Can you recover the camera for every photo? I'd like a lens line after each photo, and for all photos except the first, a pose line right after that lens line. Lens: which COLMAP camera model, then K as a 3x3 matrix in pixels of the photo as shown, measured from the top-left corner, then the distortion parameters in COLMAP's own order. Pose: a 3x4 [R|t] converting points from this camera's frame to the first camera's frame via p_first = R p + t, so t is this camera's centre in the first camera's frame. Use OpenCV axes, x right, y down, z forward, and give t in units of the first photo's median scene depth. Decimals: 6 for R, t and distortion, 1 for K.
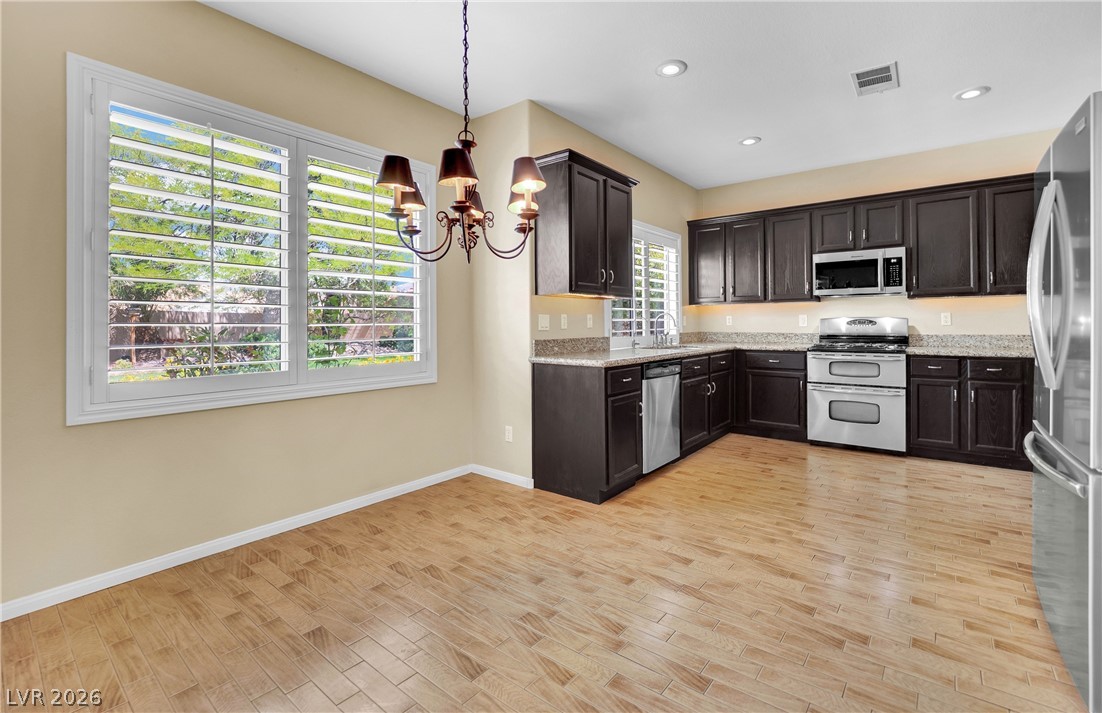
lens RADIAL K [[482.2, 0, 574.2], [0, 482.2, 327.3], [0, 0, 1]] dist [0.000302, 0.000219]
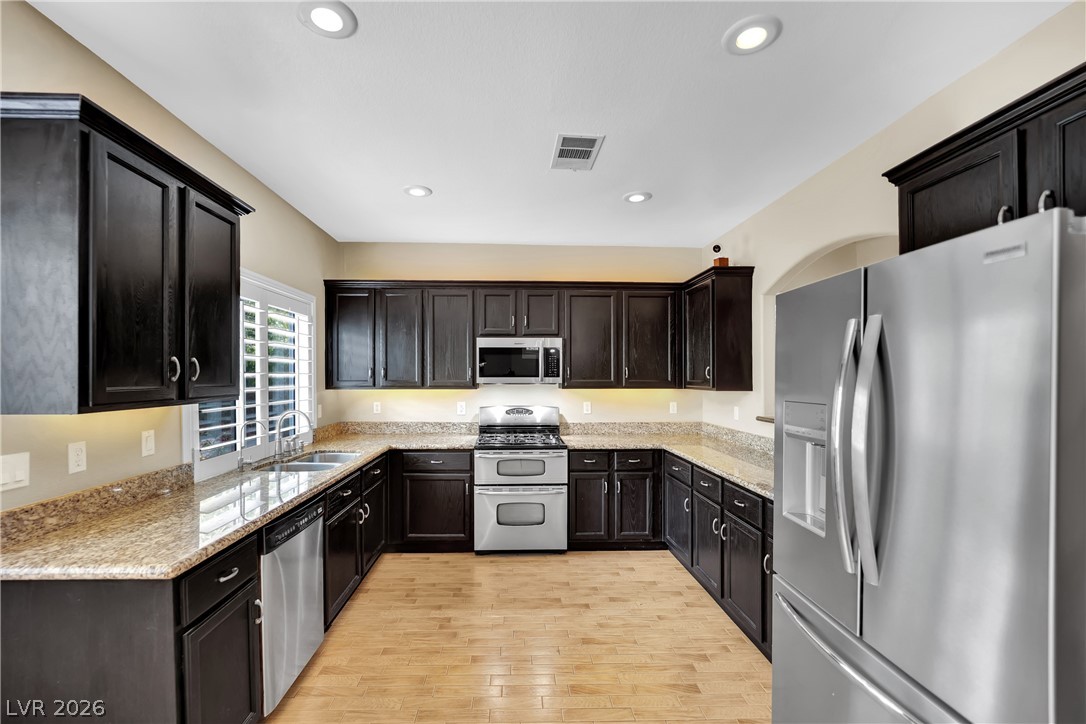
lens RADIAL K [[457.2, 0, 529.4], [0, 457.2, 376.0], [0, 0, 1]] dist [-0.013274, -0.000107]
pose [[0.770342, 0.004614, 0.637614, 0.037364], [0.000135, 0.999973, -0.007399, -0.085049], [-0.637631, 0.005786, 0.770320, 0.332006]]
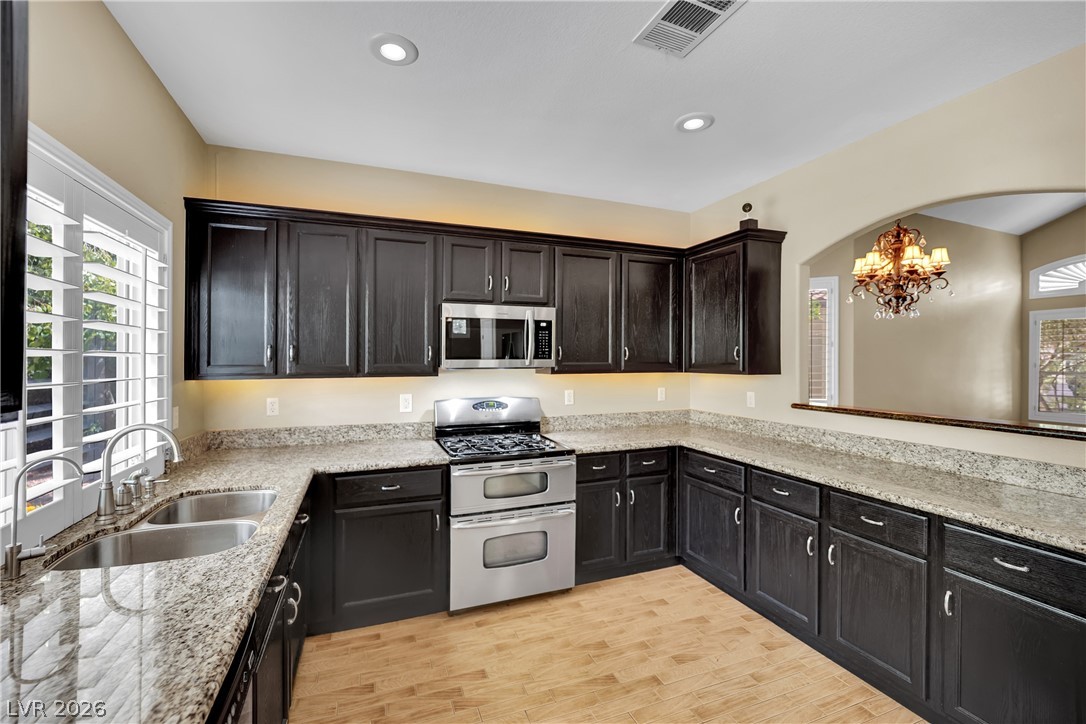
lens RADIAL K [[452.2, 0, 543.4], [0, 452.2, 356.8], [0, 0, 1]] dist [-0.020914, -0.000081]
pose [[0.513275, 0.006742, 0.858198, 0.069613], [0.004396, 0.999935, -0.010485, -0.085794], [-0.858213, 0.009154, 0.513212, 0.679721]]
